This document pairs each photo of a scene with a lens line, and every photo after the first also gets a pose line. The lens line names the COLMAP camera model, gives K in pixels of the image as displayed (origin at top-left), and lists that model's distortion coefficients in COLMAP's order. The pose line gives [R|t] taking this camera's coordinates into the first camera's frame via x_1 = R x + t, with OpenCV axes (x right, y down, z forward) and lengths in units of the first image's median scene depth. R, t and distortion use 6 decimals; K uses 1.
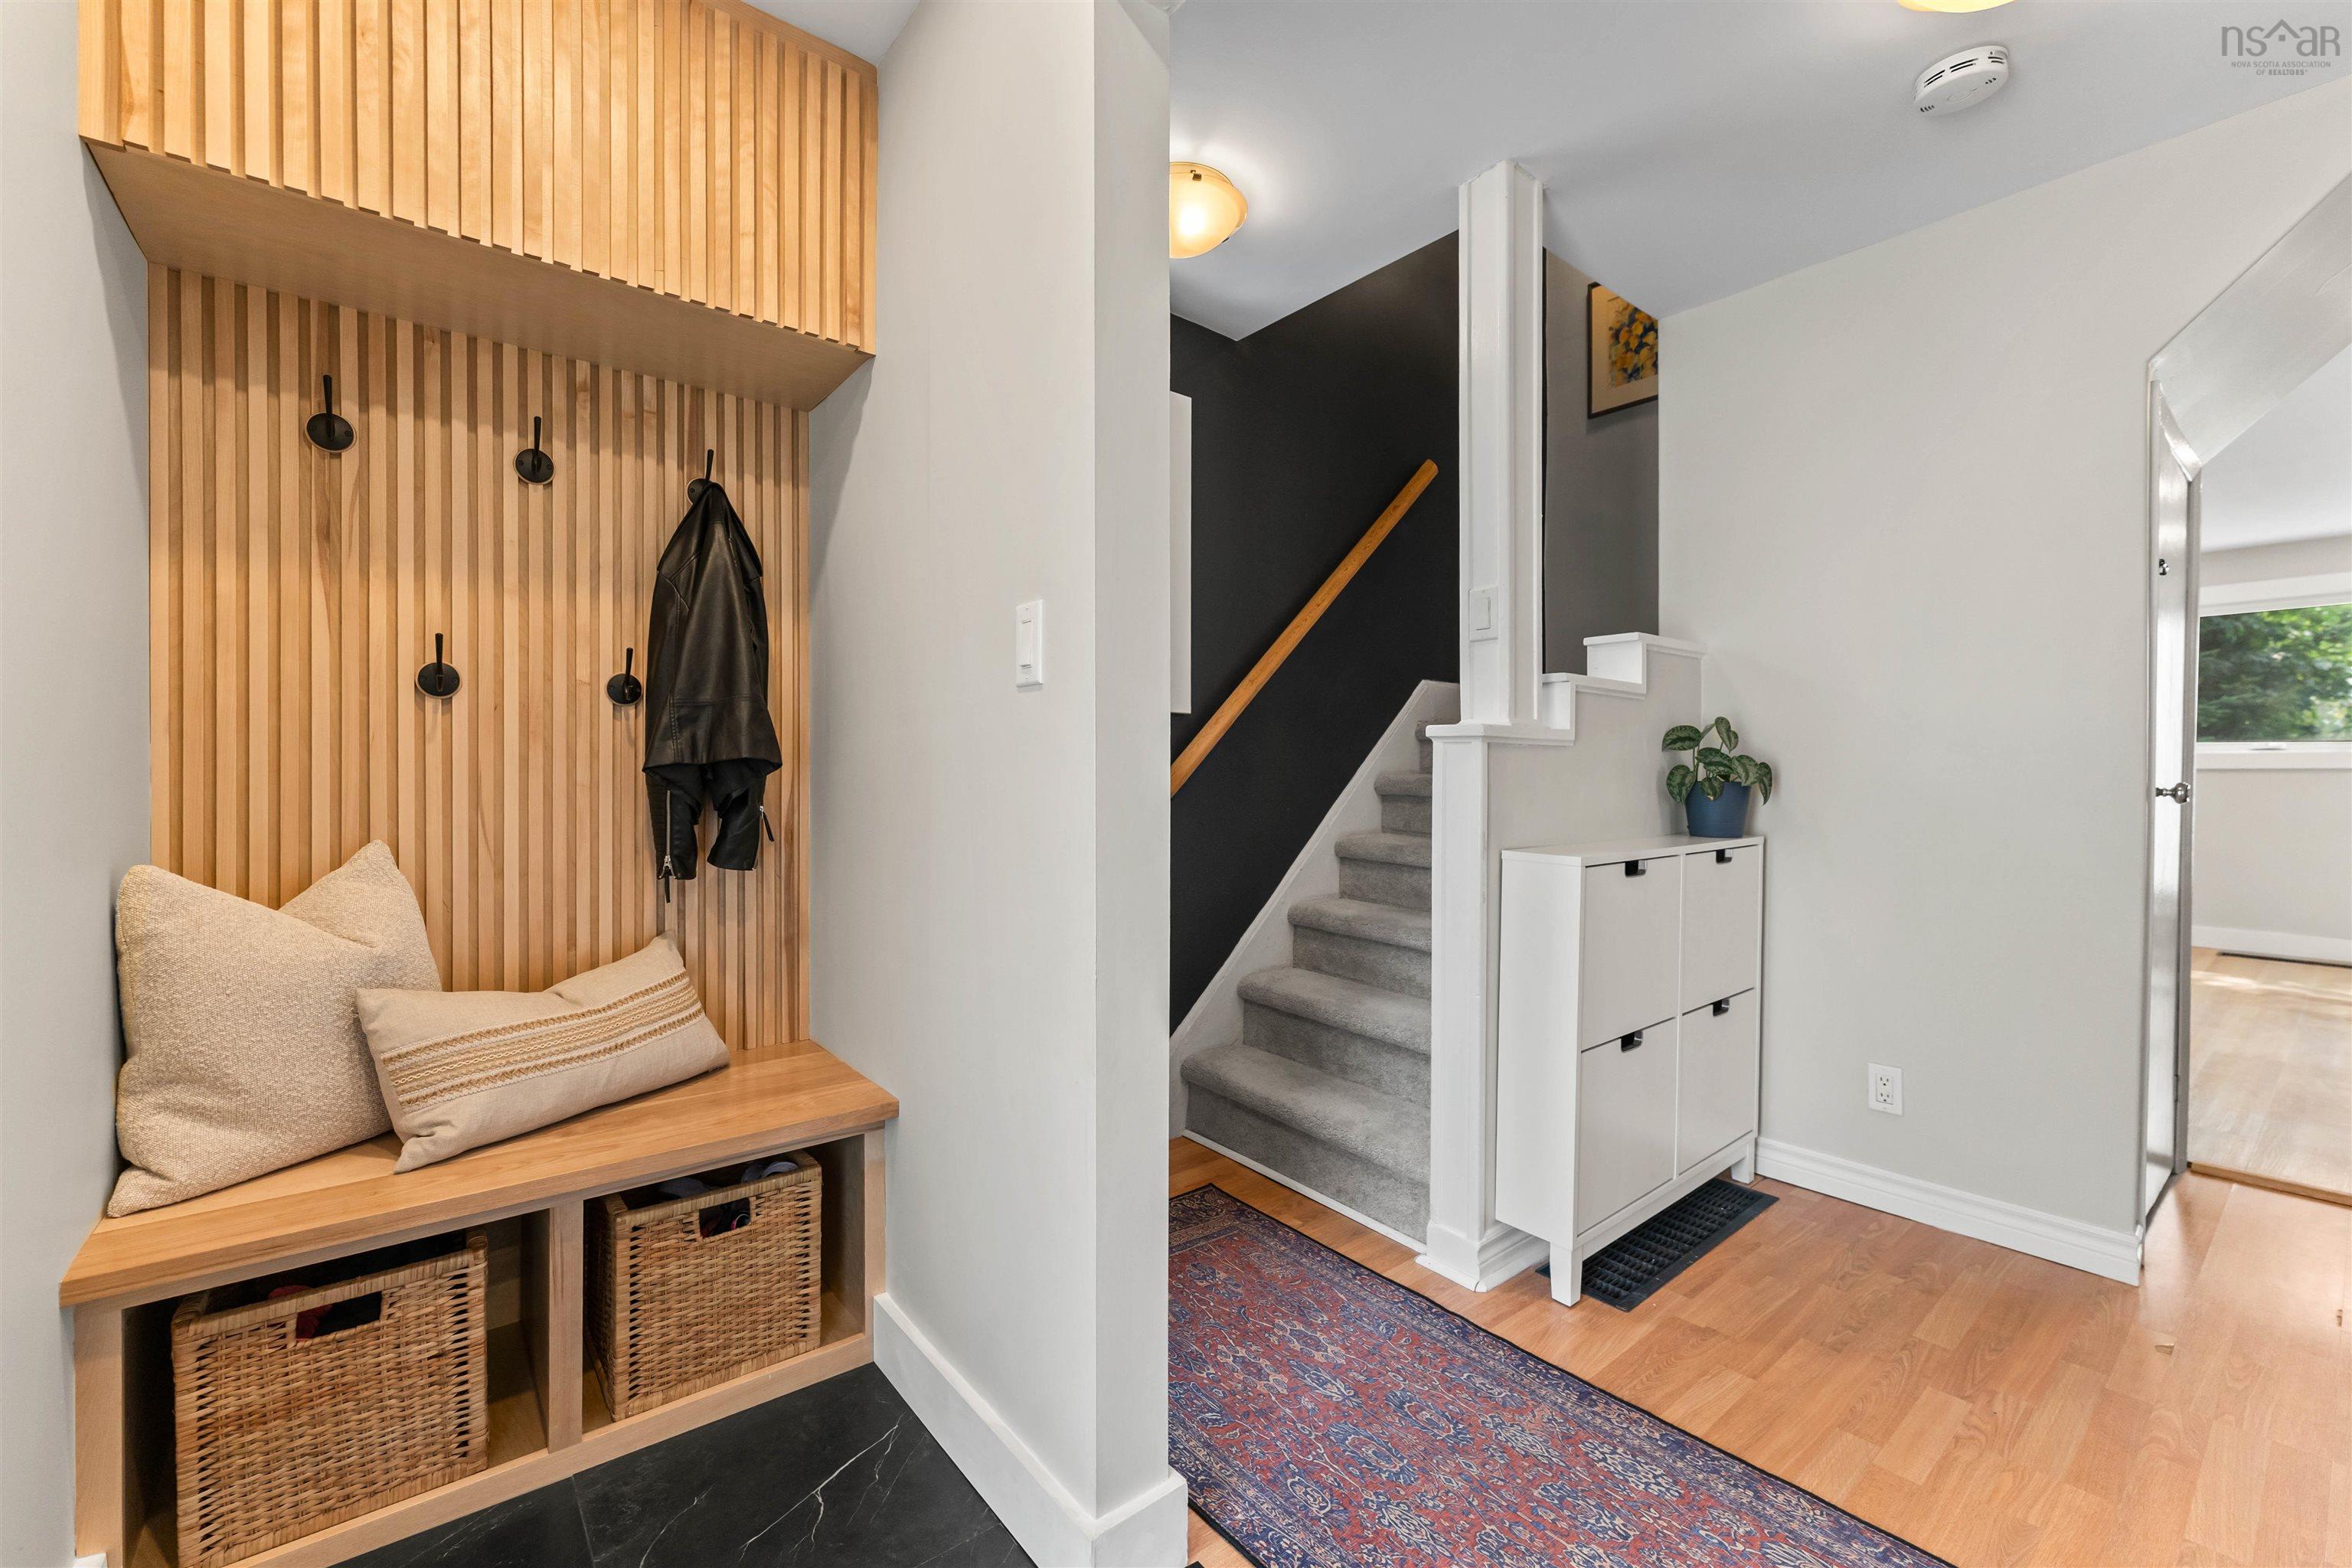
lens RADIAL K [[952.0, 0, 1168.5], [0, 952.0, 785.7], [0, 0, 1]] dist [0.001116, 0.000110]
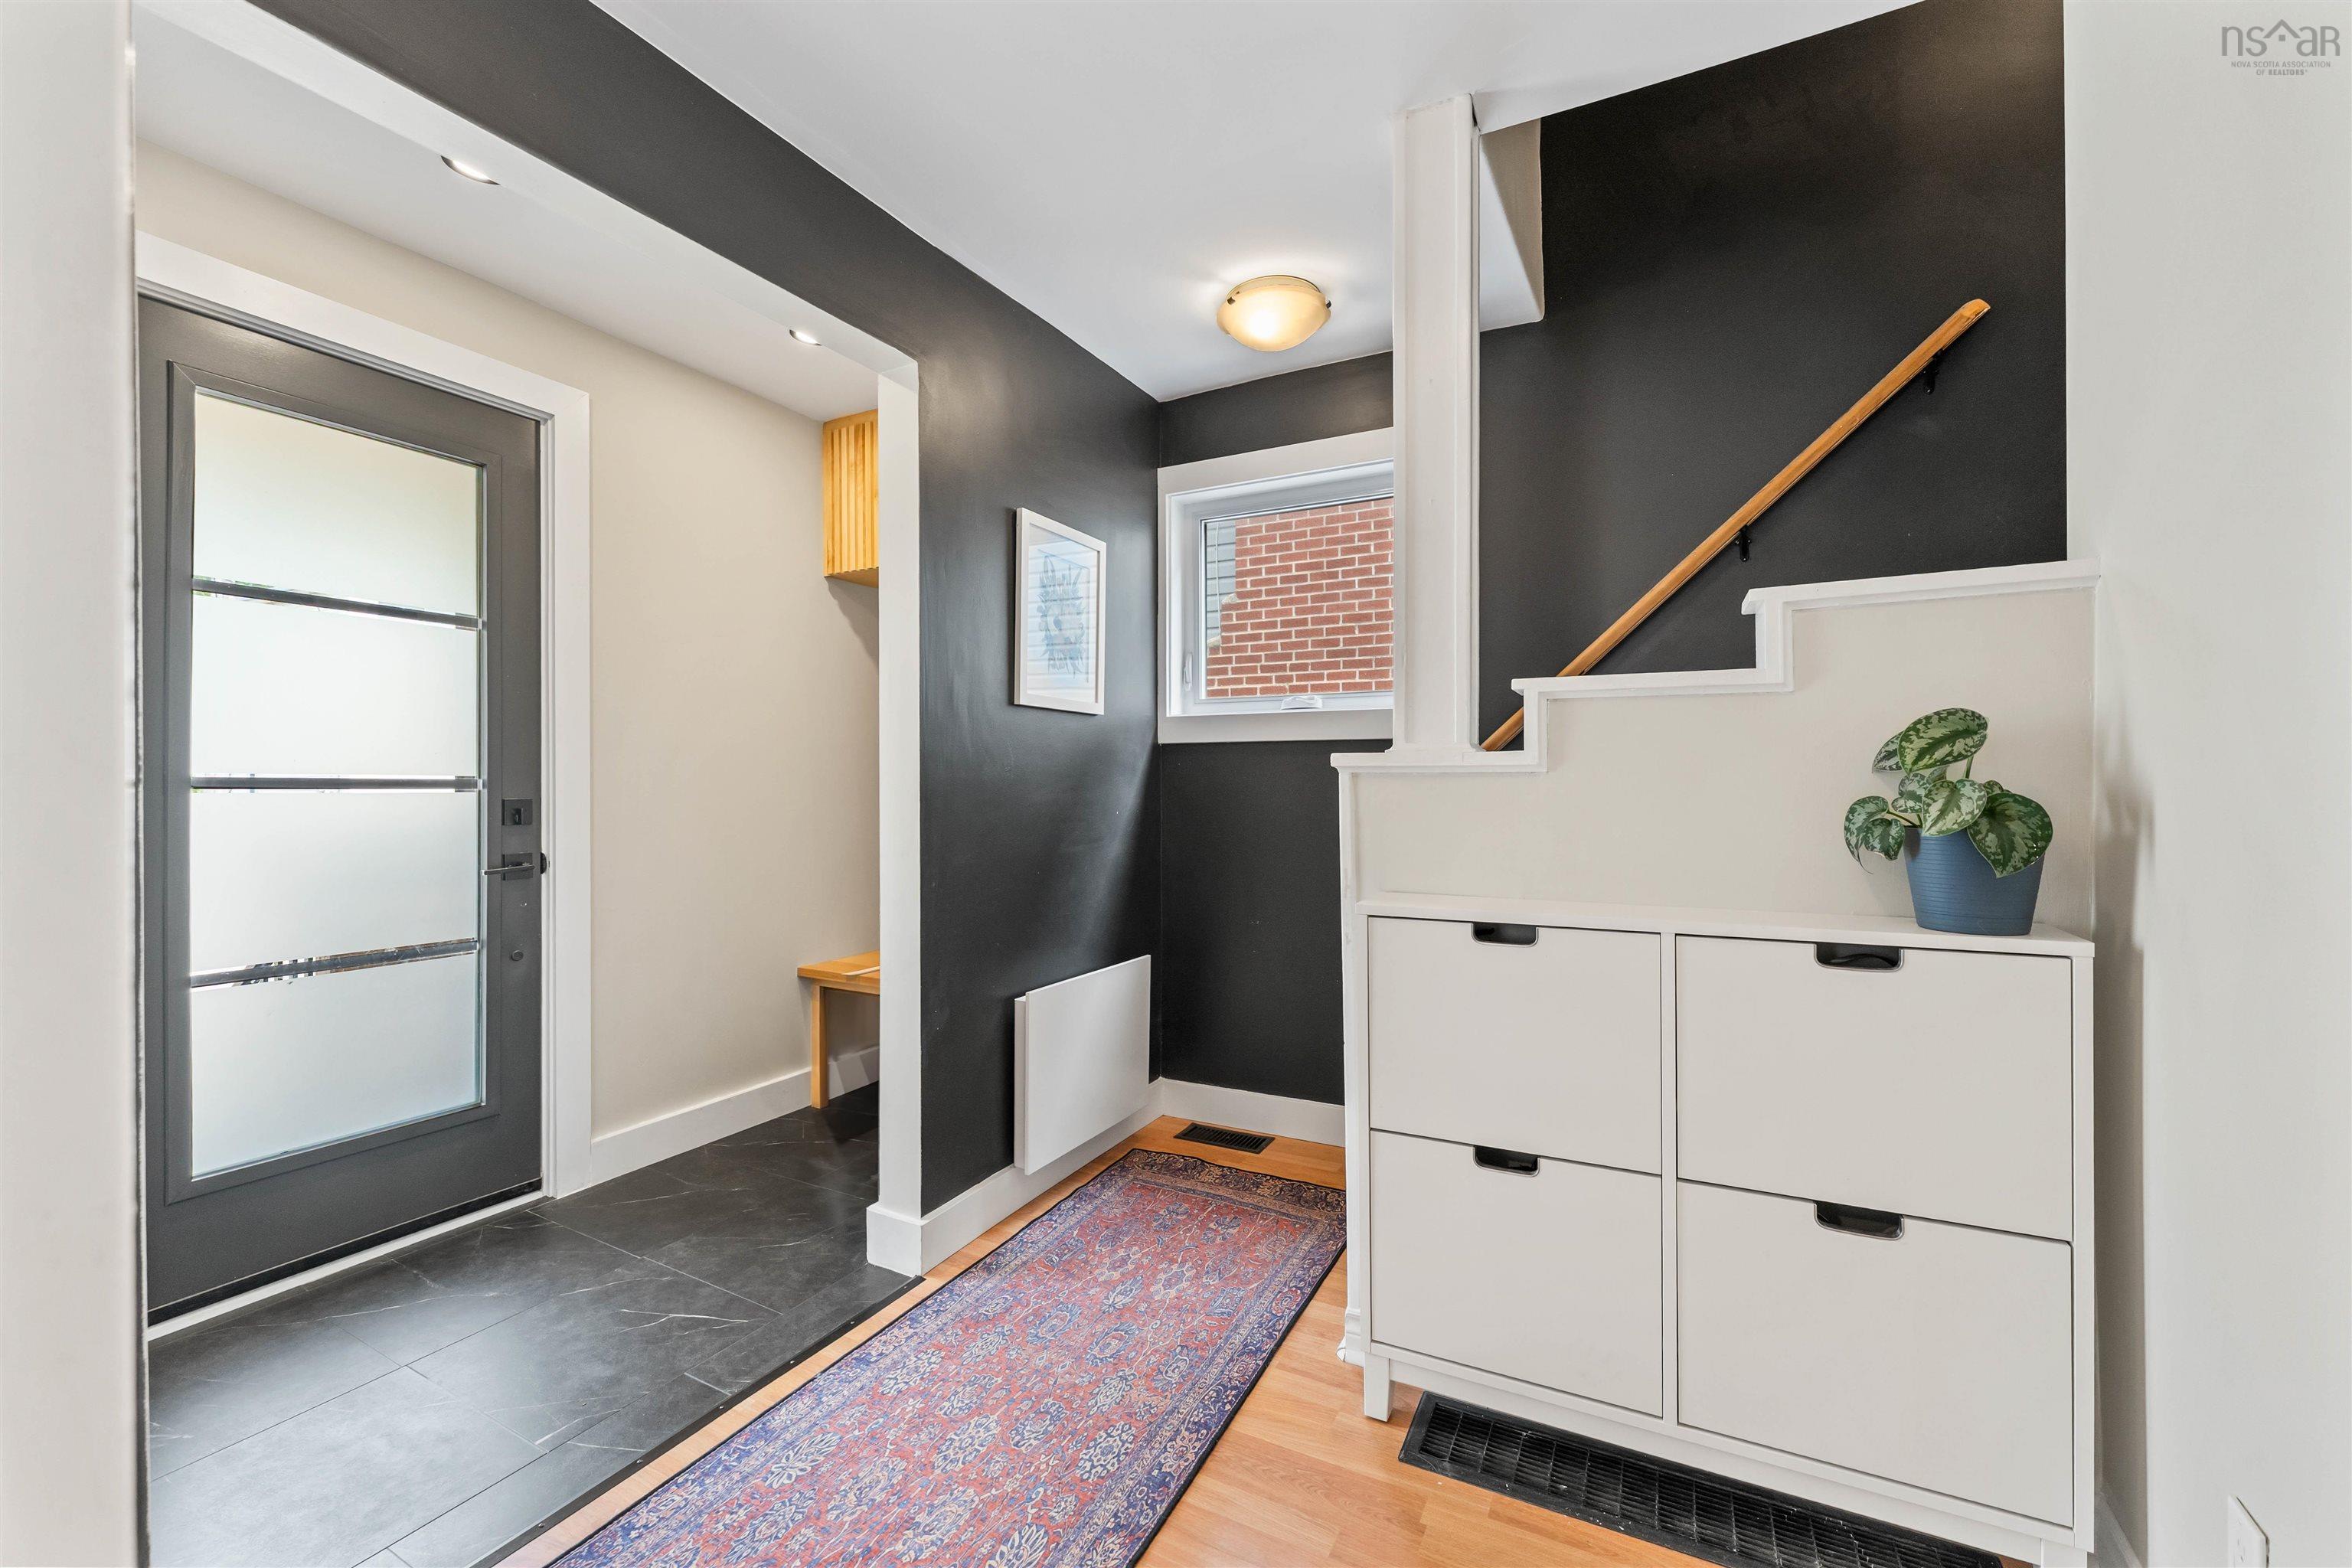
lens RADIAL K [[952.0, 0, 1168.5], [0, 952.0, 785.7], [0, 0, 1]] dist [0.001116, 0.000110]
pose [[0.397583, -0.004605, -0.917555, 1.204976], [-0.005817, 0.999955, -0.007539, -0.027711], [0.917548, 0.008335, 0.397538, 0.498226]]
